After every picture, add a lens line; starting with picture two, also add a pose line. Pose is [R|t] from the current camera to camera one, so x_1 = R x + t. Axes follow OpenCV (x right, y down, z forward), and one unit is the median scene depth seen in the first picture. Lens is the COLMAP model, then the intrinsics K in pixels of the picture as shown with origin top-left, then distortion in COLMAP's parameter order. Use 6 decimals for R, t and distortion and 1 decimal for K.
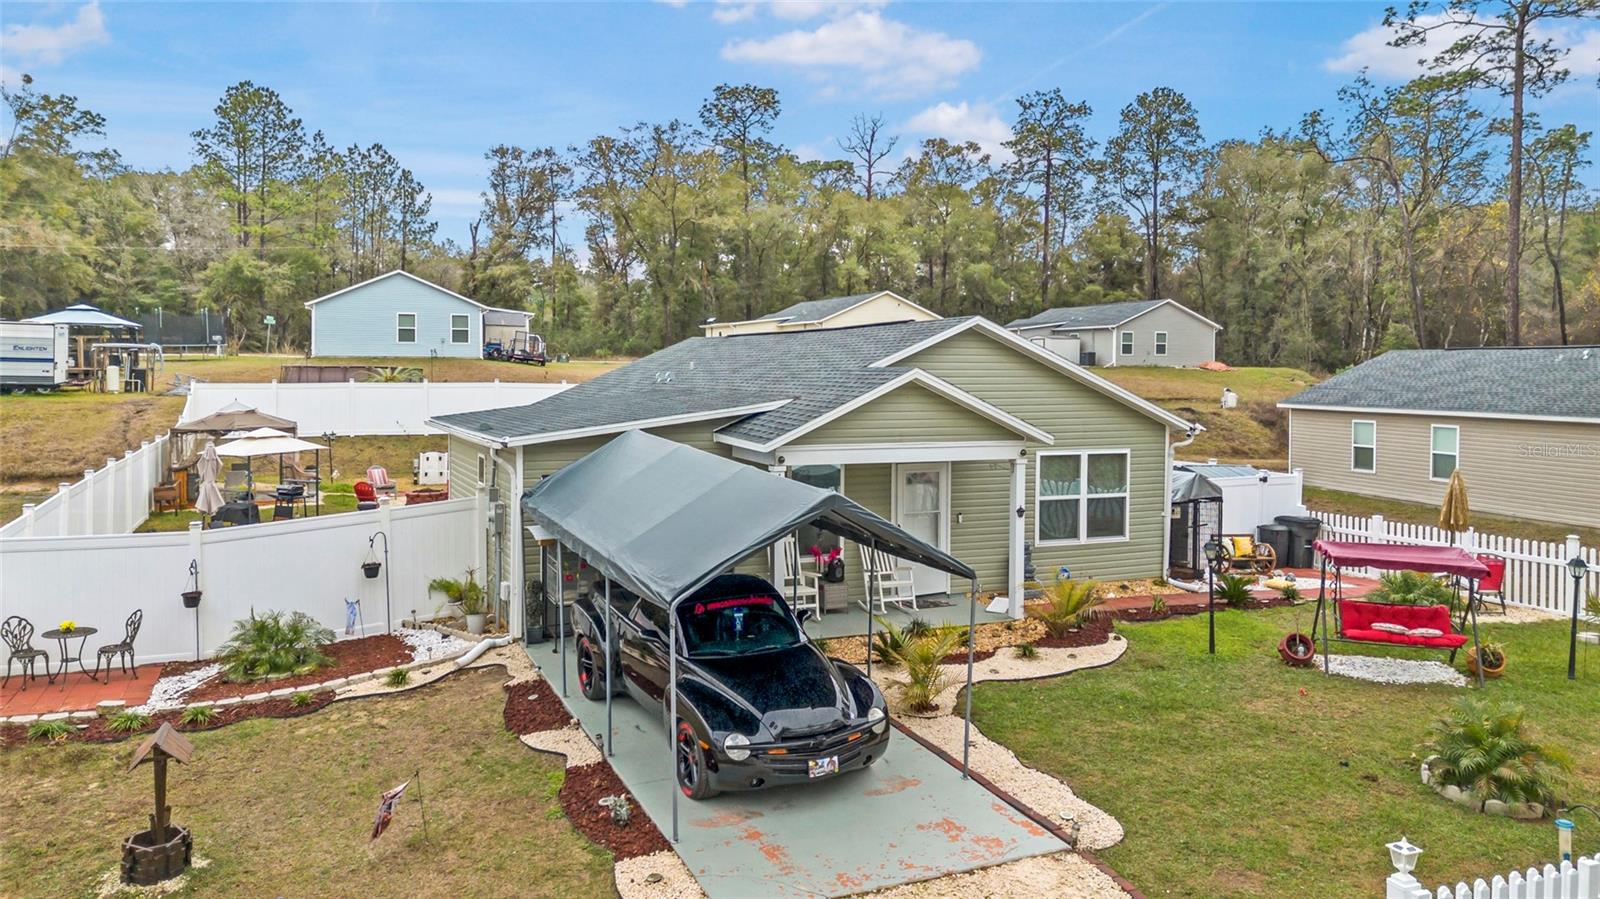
lens RADIAL K [[1157.2, 0, 772.0], [0, 1157.2, 383.6], [0, 0, 1]] dist [0.071213, -0.074904]
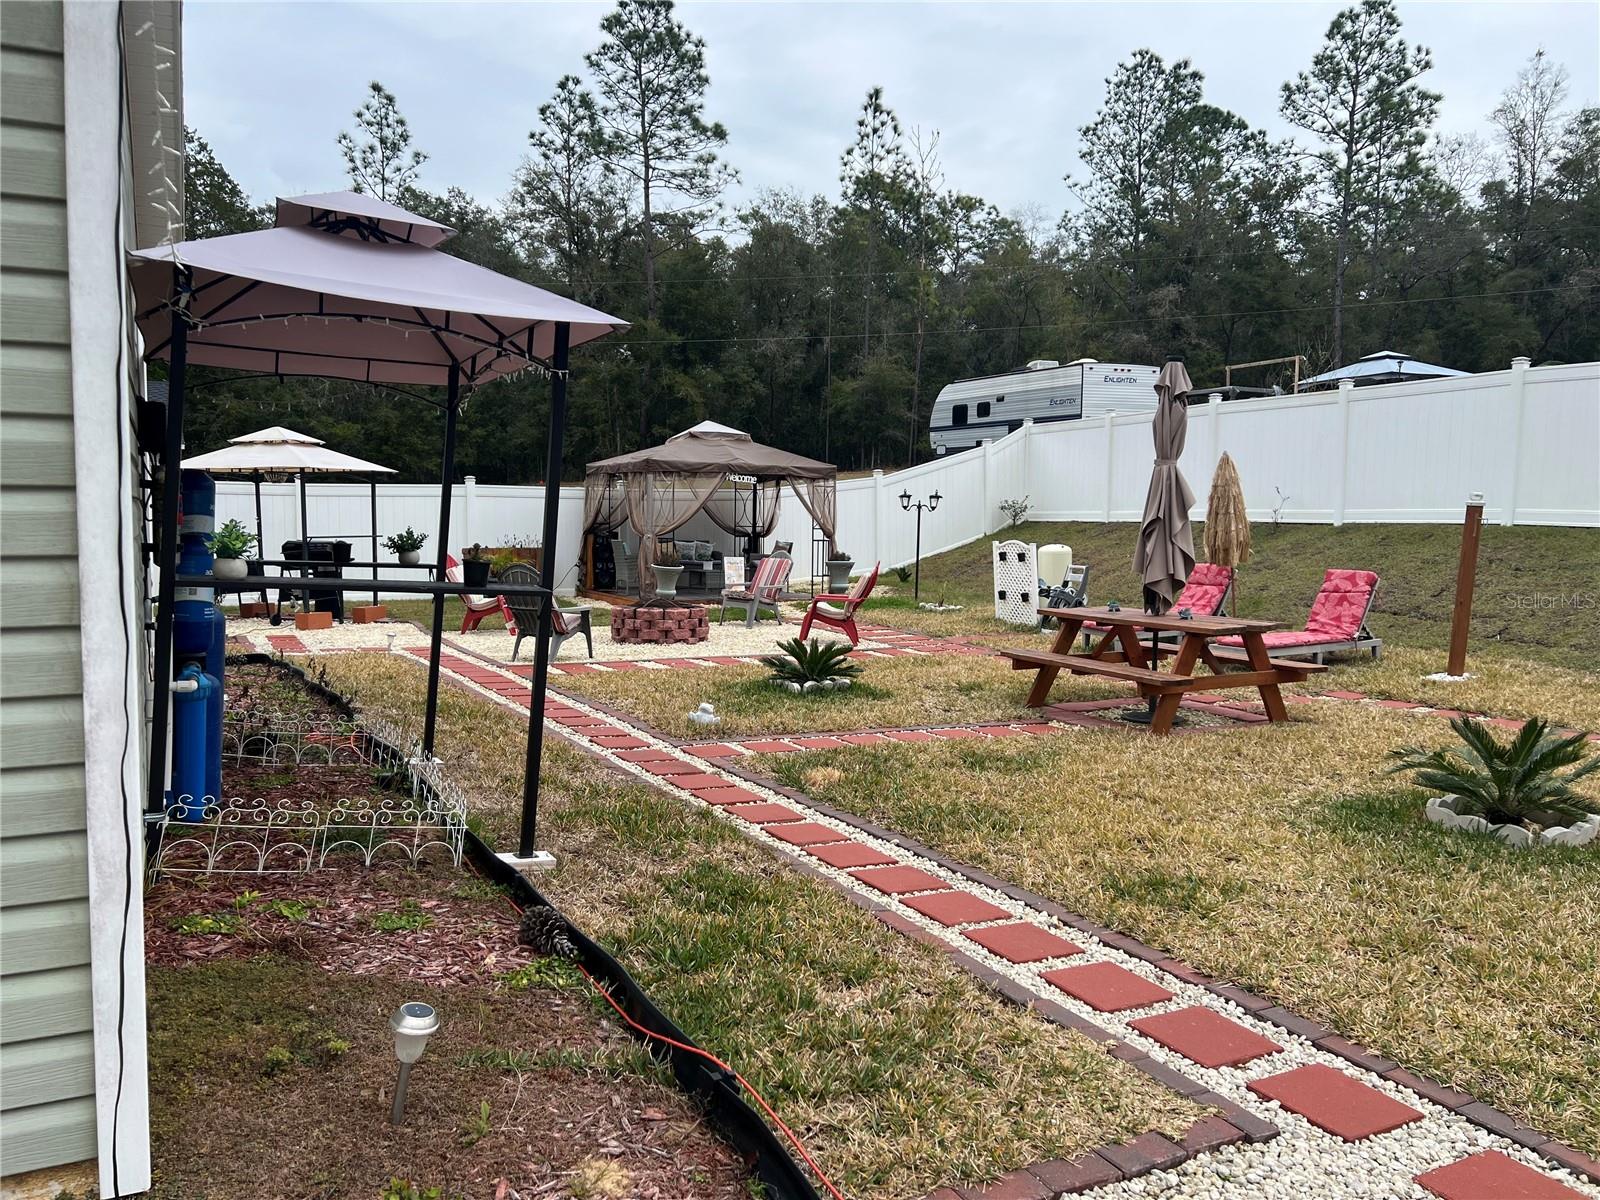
lens RADIAL K [[1187.7, 0, 787.6], [0, 1187.7, 615.5], [0, 0, 1]] dist [0.085938, -0.101004]
pose [[0.068605, 0.078117, -0.994581, 0.052289], [-0.026103, 0.996729, 0.076485, 0.027251], [0.997302, 0.020715, 0.070419, 0.443473]]
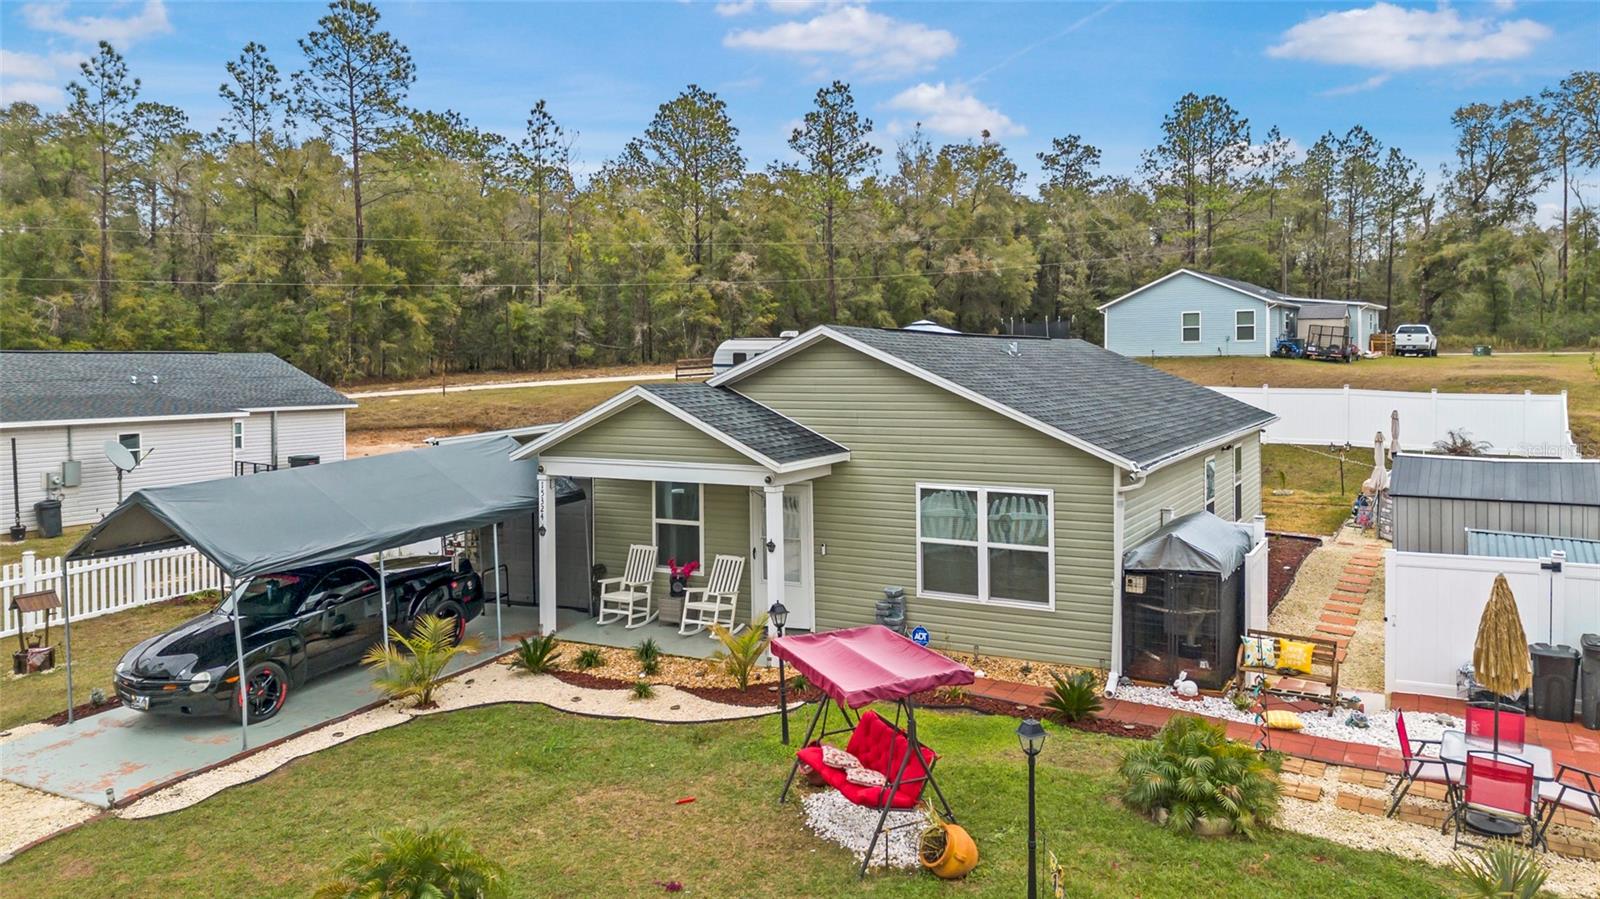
lens RADIAL K [[1143.8, 0, 805.7], [0, 1143.8, 405.6], [0, 0, 1]] dist [0.080597, -0.088444]
pose [[0.609542, 0.017319, -0.792565, 0.213339], [0.002095, 0.999723, 0.023456, -0.004044], [0.792751, -0.015957, 0.609336, 0.113773]]
